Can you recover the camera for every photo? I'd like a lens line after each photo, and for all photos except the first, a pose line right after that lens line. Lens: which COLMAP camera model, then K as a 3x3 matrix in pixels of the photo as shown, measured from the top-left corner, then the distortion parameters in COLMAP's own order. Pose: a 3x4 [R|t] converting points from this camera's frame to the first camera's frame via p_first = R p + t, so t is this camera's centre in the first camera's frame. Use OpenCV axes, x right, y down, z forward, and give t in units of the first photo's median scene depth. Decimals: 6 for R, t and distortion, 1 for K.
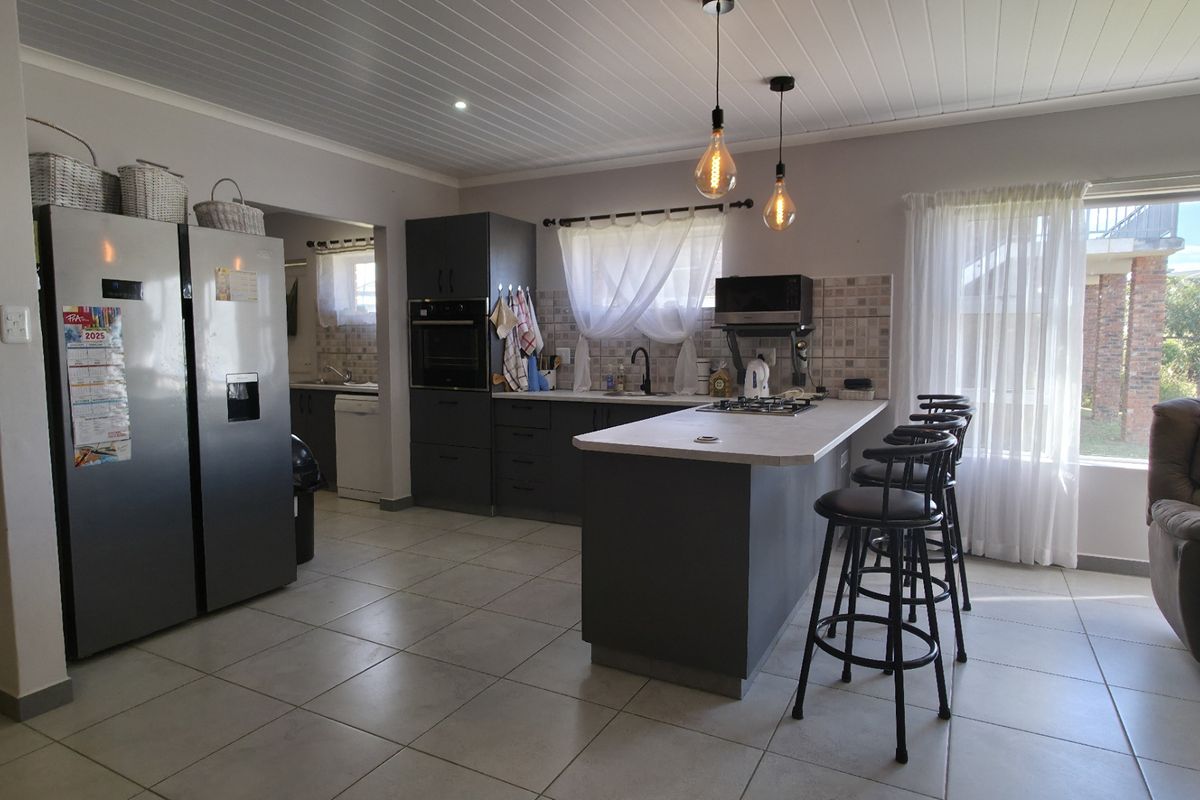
lens RADIAL K [[681.3, 0, 600.0], [0, 681.3, 400.0], [0, 0, 1]] dist [-0.000994, 0.000613]
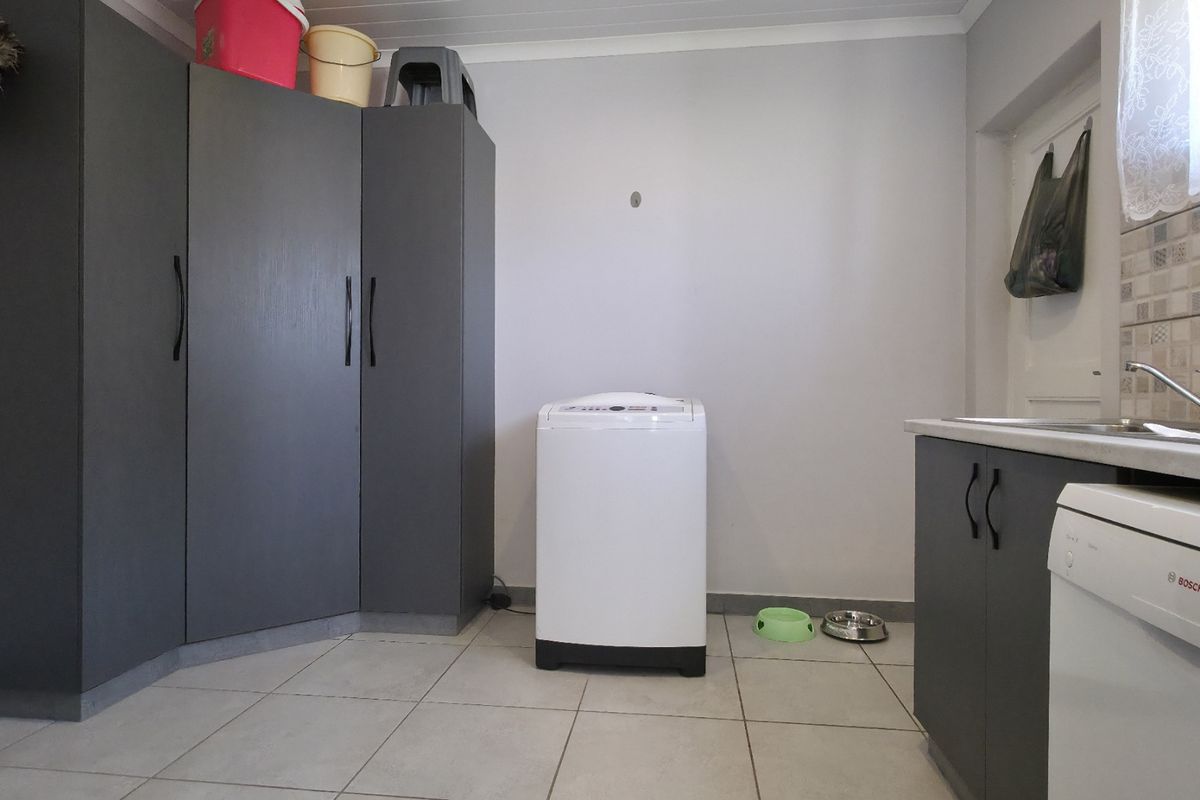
lens RADIAL K [[681.3, 0, 600.0], [0, 681.3, 400.0], [0, 0, 1]] dist [-0.000994, 0.000613]
pose [[0.327423, 0.002310, -0.944875, -0.222941], [-0.089952, 0.995531, -0.028737, -0.012039], [0.940586, 0.094403, 0.326167, 0.717218]]
